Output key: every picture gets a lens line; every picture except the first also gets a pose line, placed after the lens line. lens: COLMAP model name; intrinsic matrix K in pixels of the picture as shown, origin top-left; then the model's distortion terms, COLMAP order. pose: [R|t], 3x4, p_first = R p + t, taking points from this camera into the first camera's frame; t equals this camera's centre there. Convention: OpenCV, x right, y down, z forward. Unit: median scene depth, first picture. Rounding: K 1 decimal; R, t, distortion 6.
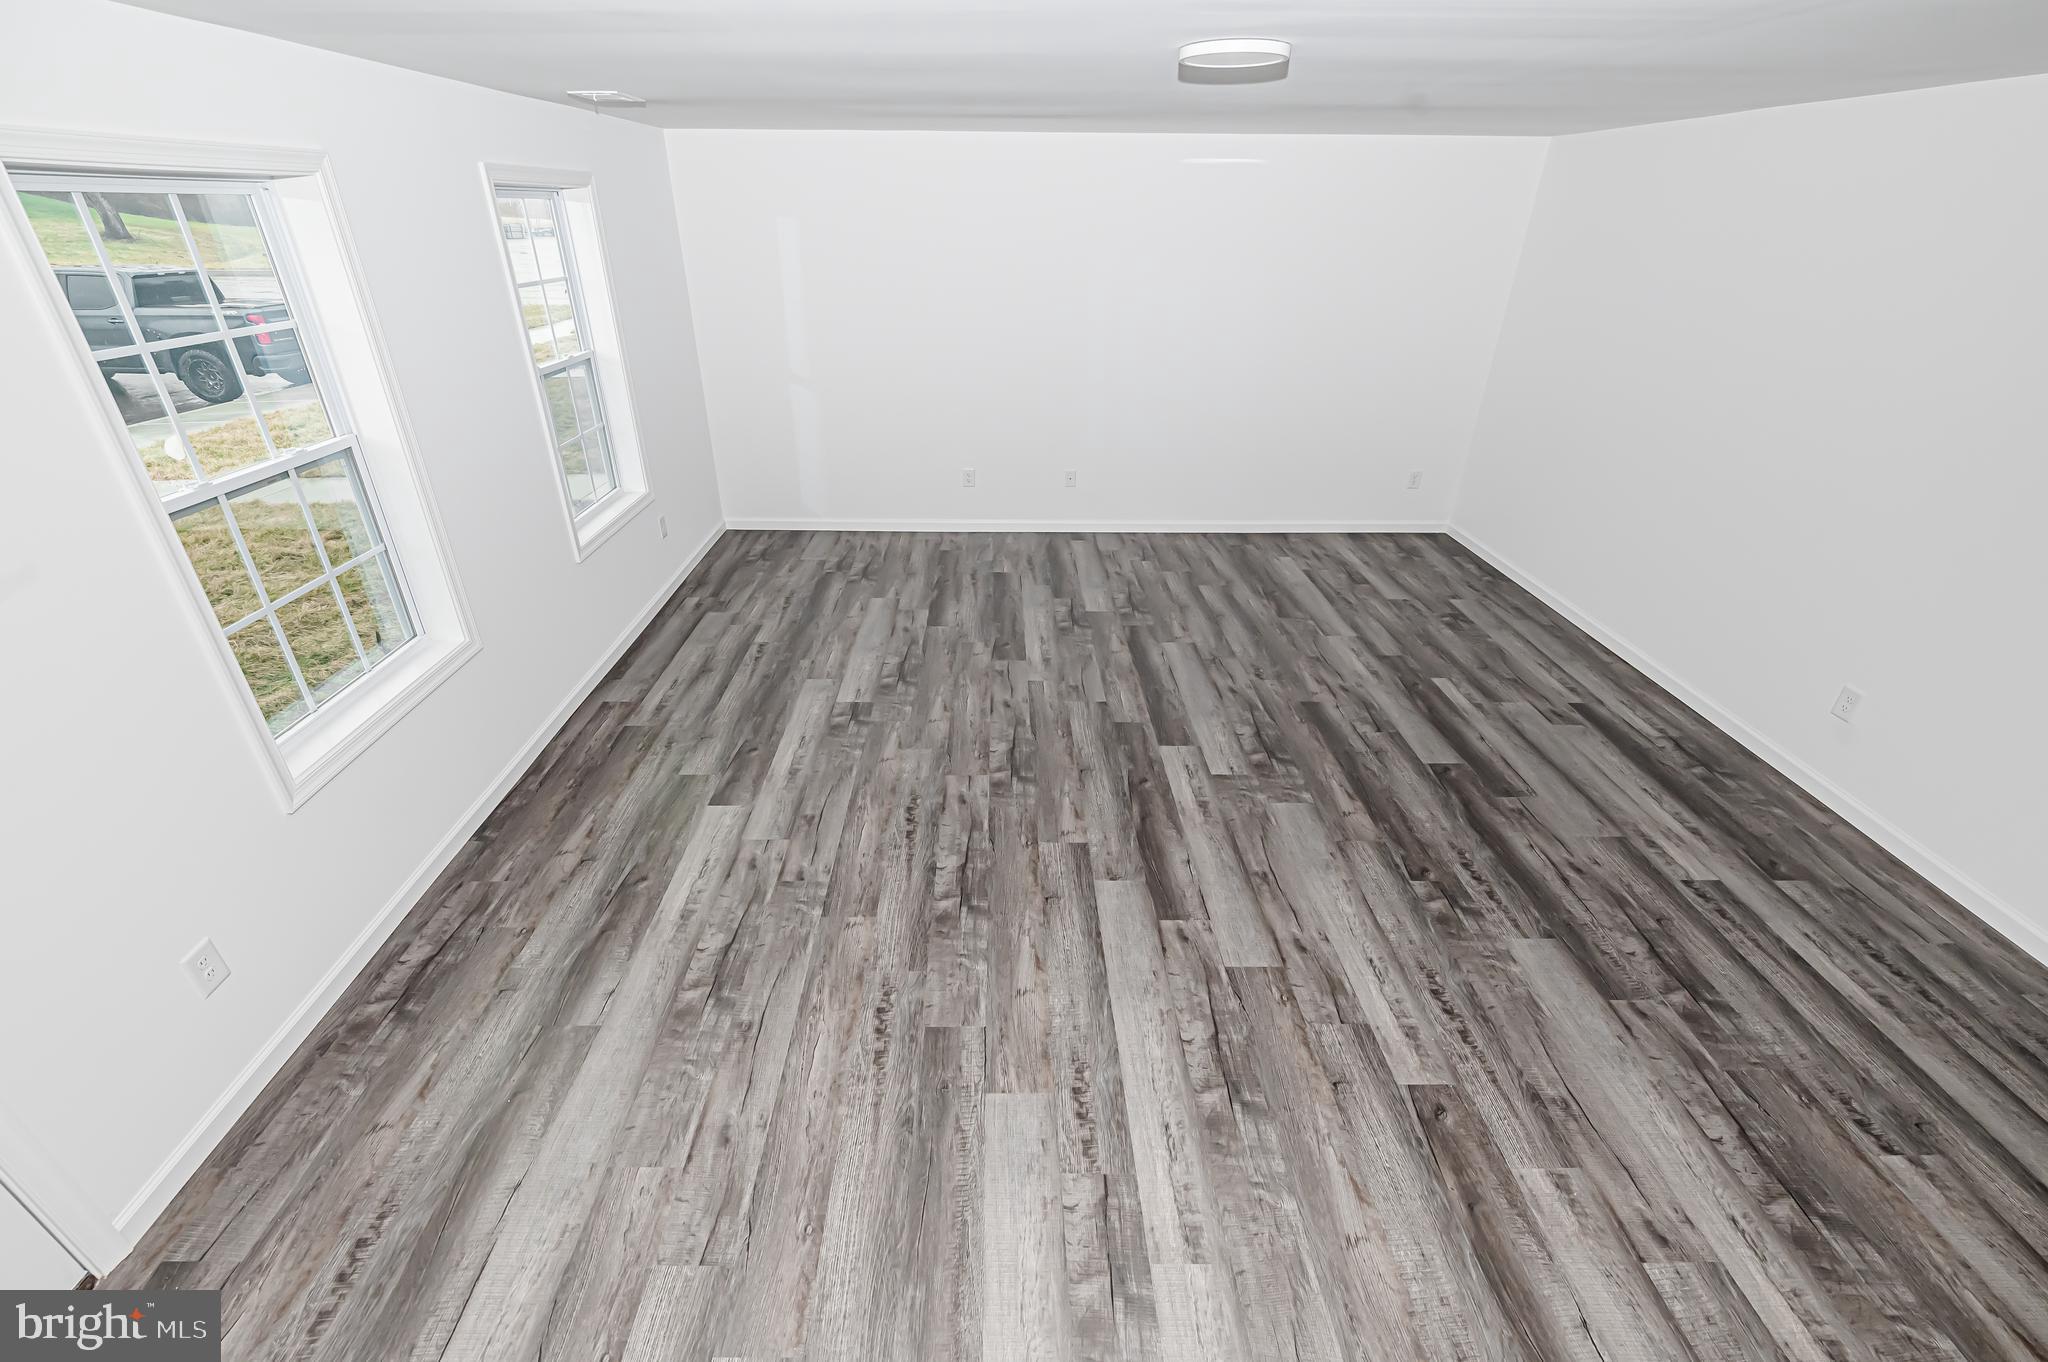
lens RADIAL K [[826.8, 0, 1014.1], [0, 826.8, 674.2], [0, 0, 1]] dist [-0.004067, -0.001031]
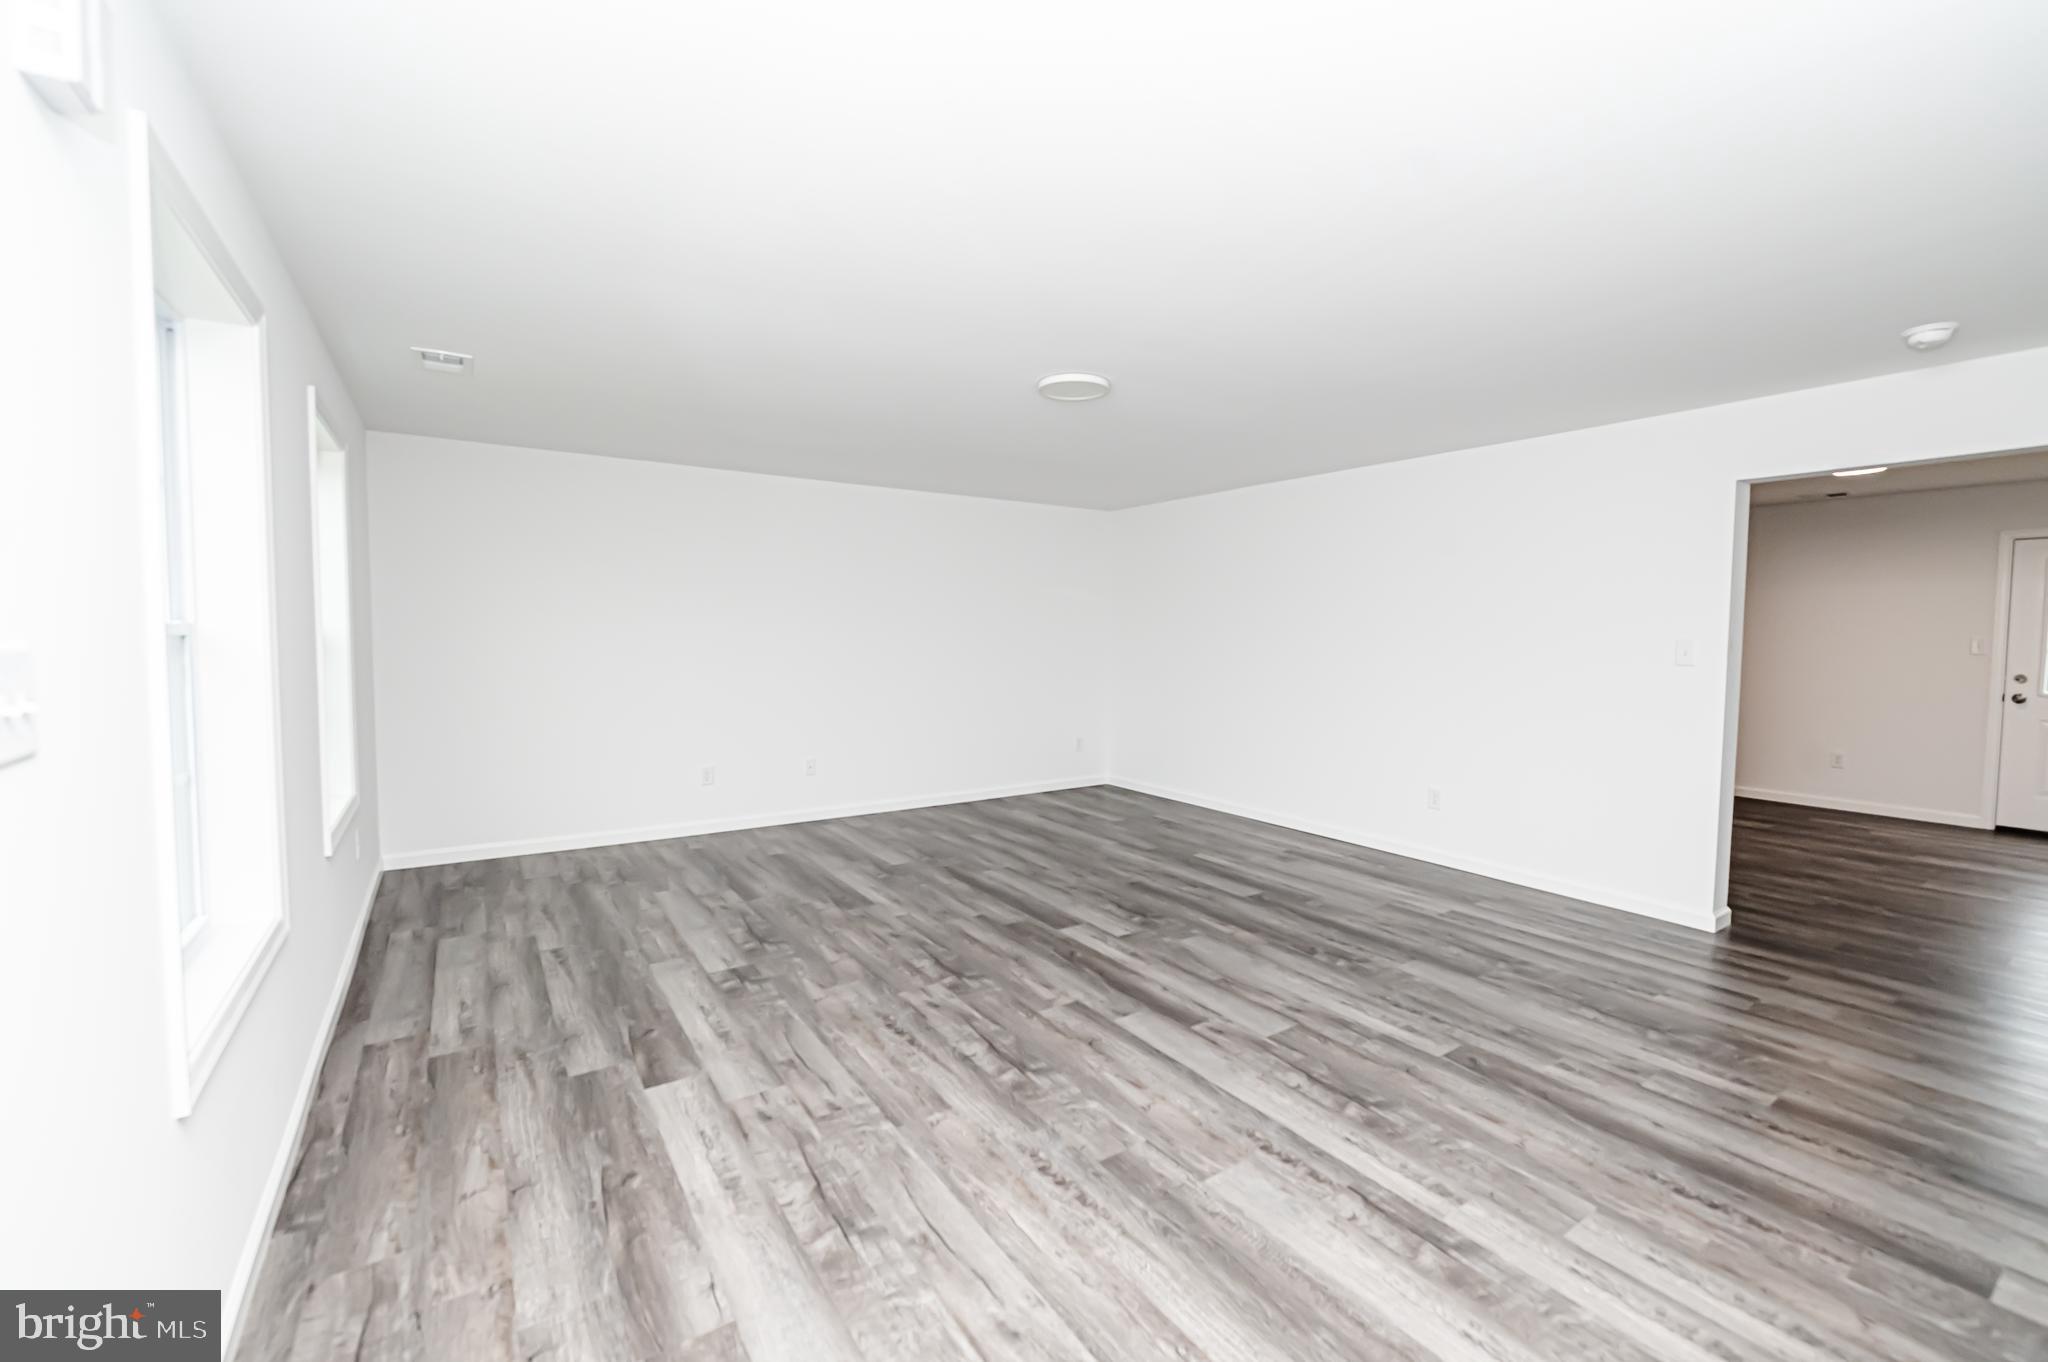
lens RADIAL K [[826.8, 0, 1050.1], [0, 826.8, 685.2], [0, 0, 1]] dist [-0.004067, -0.001031]
pose [[0.832991, -0.049083, 0.551105, -0.473424], [0.274939, 0.901096, -0.335314, 0.186018], [-0.480140, 0.430834, 0.764100, 0.082286]]
